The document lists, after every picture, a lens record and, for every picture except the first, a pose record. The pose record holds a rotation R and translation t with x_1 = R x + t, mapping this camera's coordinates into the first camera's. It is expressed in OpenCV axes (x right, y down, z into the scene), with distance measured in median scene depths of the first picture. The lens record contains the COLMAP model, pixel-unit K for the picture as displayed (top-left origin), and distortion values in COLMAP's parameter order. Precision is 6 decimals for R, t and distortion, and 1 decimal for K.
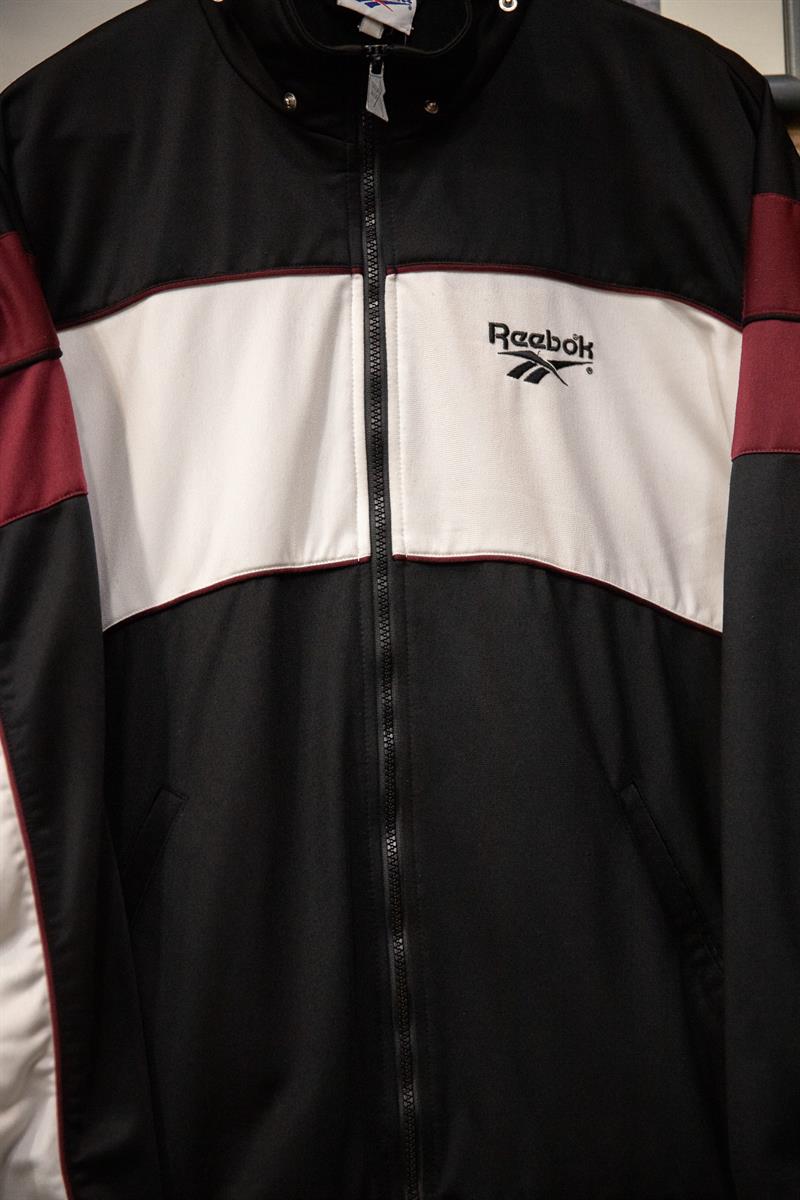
lens RADIAL K [[2008.7, 0, 420.3], [0, 2008.7, 597.4], [0, 0, 1]] dist [0.137693, 0.000000]
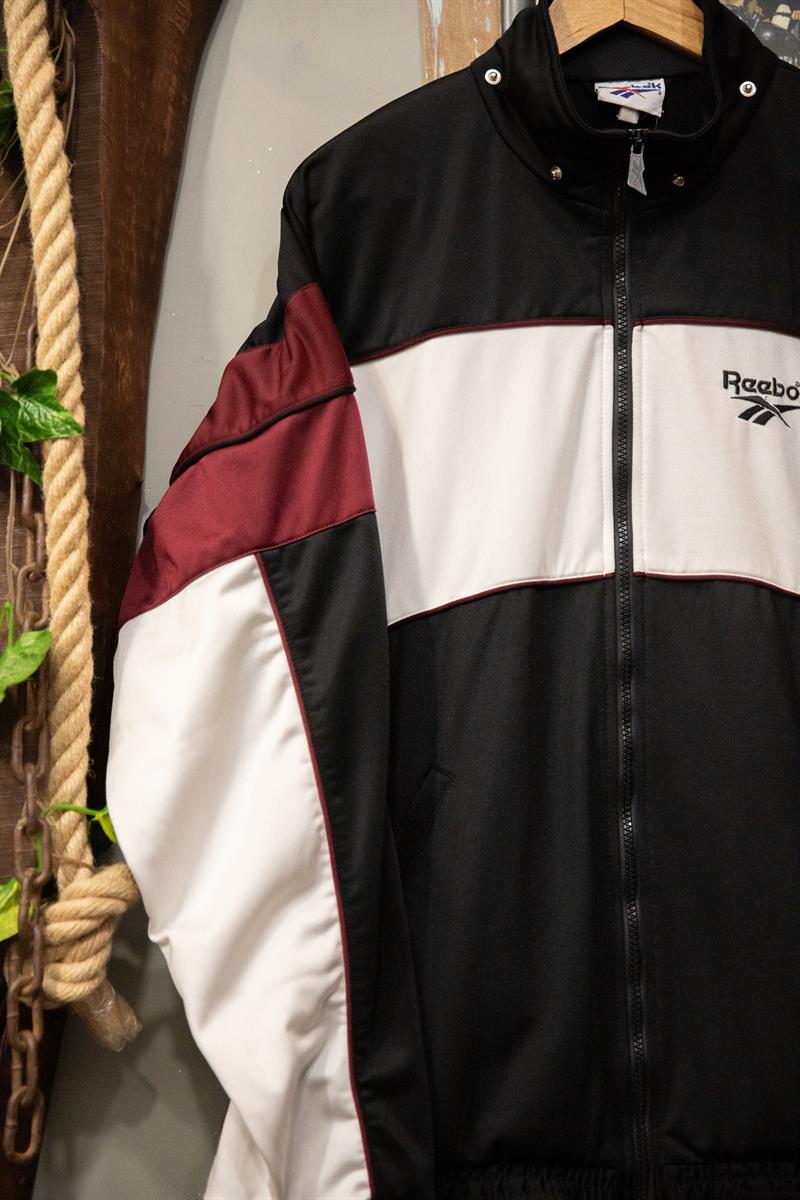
lens RADIAL K [[2059.2, 0, 430.3], [0, 2059.2, 600.0], [0, 0, 1]] dist [0.155174, 0.000000]
pose [[0.998909, 0.032034, -0.033967, -0.089728], [-0.032065, 0.999486, -0.000386, -0.001055], [0.033937, 0.001475, 0.999423, -0.178959]]
